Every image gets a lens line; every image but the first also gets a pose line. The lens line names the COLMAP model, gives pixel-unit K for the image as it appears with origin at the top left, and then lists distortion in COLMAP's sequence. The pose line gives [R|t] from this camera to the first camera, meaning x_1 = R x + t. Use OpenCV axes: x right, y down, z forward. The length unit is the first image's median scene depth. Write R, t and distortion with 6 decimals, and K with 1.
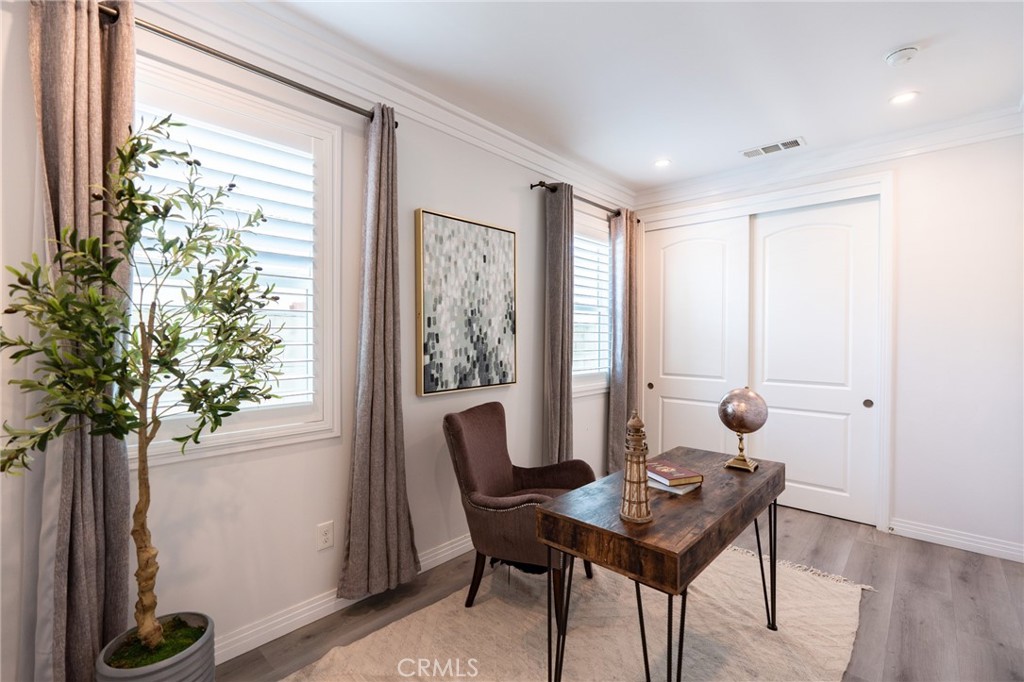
lens RADIAL K [[458.1, 0, 508.5], [0, 458.1, 341.0], [0, 0, 1]] dist [-0.013185, 0.005415]
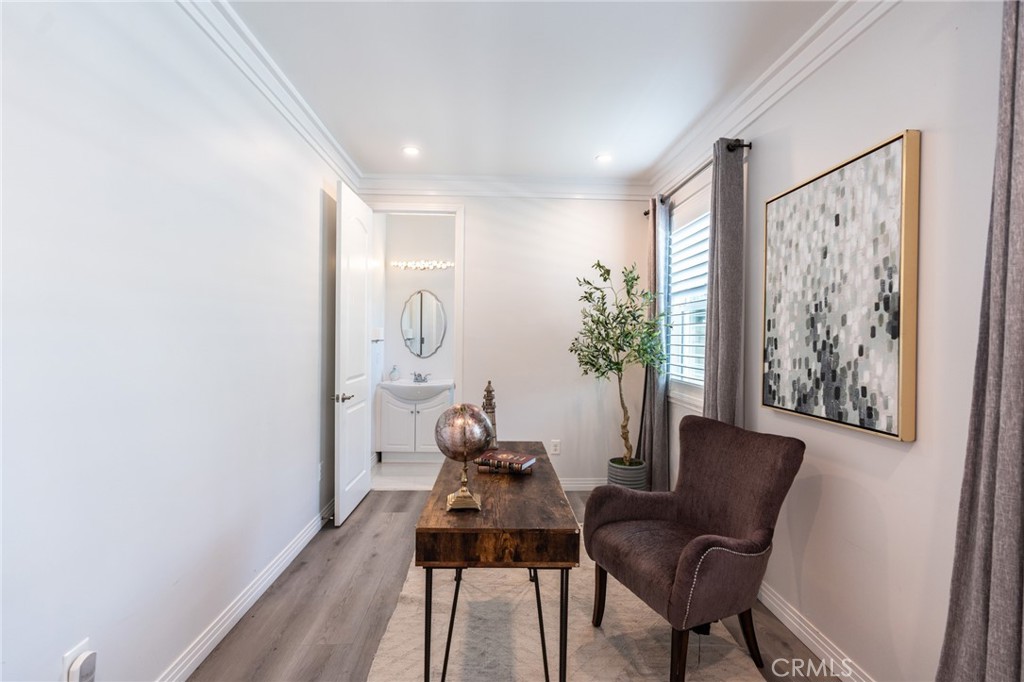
lens RADIAL K [[458.1, 0, 508.5], [0, 458.1, 341.0], [0, 0, 1]] dist [-0.013185, 0.005415]
pose [[-0.705732, -0.007673, -0.708437, 0.726973], [-0.024726, 0.999599, 0.013805, -0.009768], [0.708047, 0.027259, -0.705639, 1.147009]]
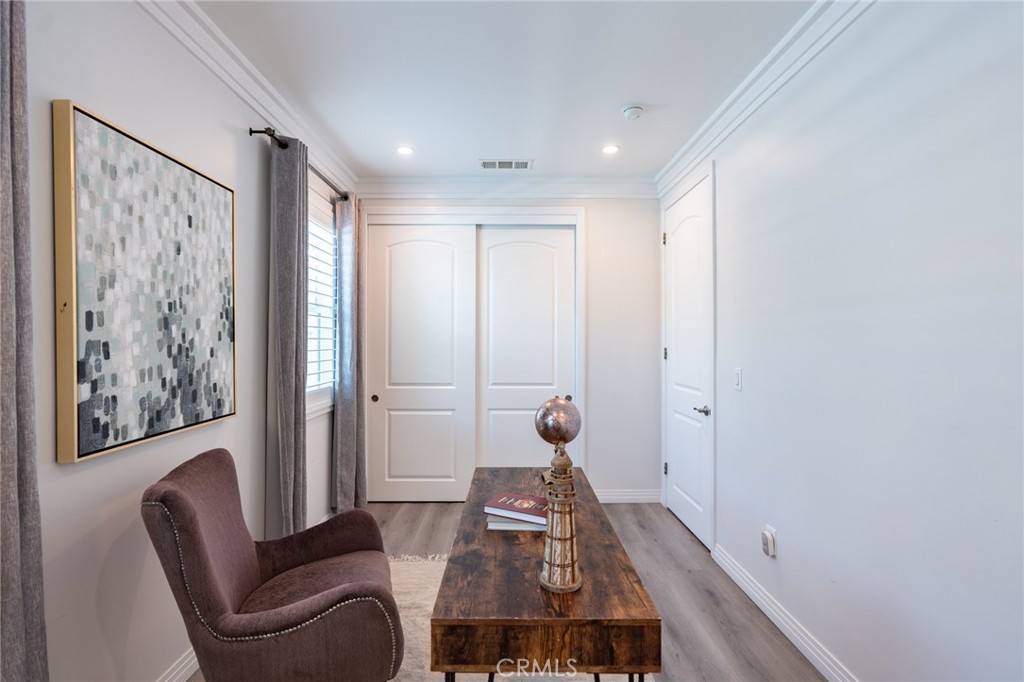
lens RADIAL K [[458.1, 0, 508.5], [0, 458.1, 341.0], [0, 0, 1]] dist [-0.013185, 0.005415]
pose [[0.732551, -0.003408, 0.680703, -0.159745], [0.009924, 0.999935, -0.005674, -0.009006], [-0.680640, 0.010912, 0.732537, 0.256489]]
